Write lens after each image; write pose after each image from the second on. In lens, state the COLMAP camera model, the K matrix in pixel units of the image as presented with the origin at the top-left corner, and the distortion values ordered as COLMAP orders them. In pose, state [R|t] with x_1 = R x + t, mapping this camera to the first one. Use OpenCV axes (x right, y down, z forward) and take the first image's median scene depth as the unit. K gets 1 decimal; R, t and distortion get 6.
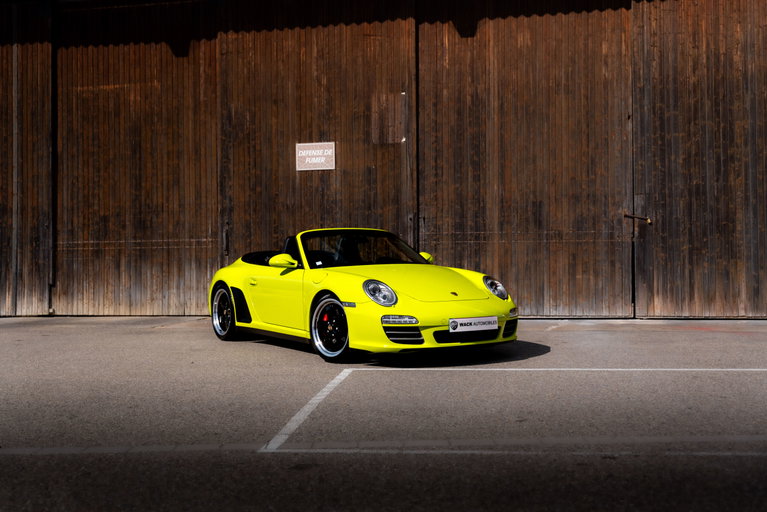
lens RADIAL K [[941.3, 0, 387.7], [0, 941.3, 251.7], [0, 0, 1]] dist [0.017774, 0.000000]
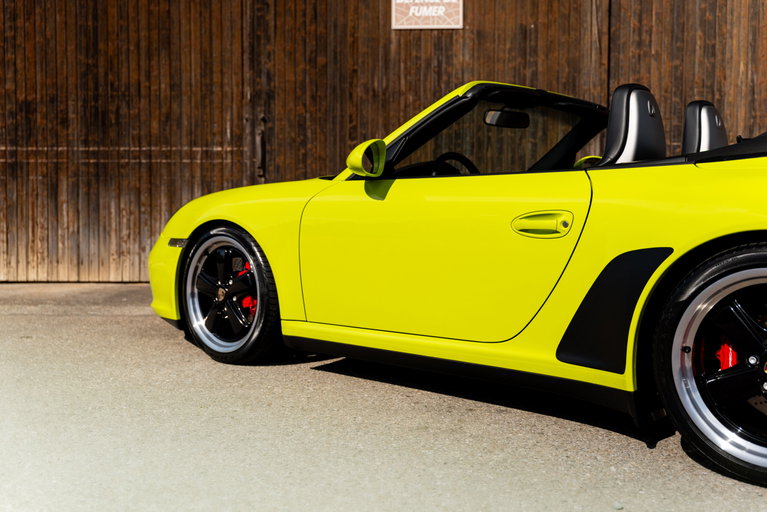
lens RADIAL K [[867.7, 0, 380.6], [0, 867.7, 257.2], [0, 0, 1]] dist [0.028690, 0.000000]
pose [[0.983407, 0.004877, 0.181349, -0.196850], [-0.015302, 0.998306, 0.056131, 0.021982], [-0.180768, -0.057974, 0.981816, 0.475364]]
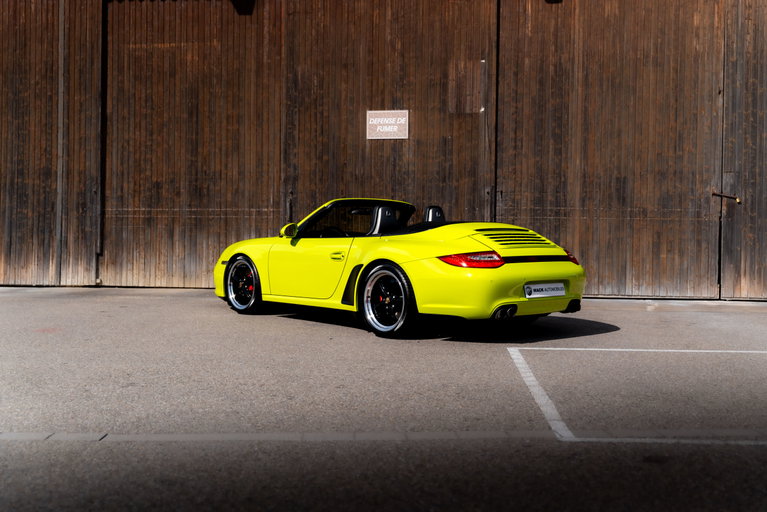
lens RADIAL K [[941.3, 0, 386.4], [0, 941.3, 261.3], [0, 0, 1]] dist [0.017774, 0.000000]
pose [[0.998319, 0.020174, 0.054329, -0.125601], [-0.021749, 0.999356, 0.028547, 0.009926], [-0.053718, -0.029681, 0.998115, 0.042171]]
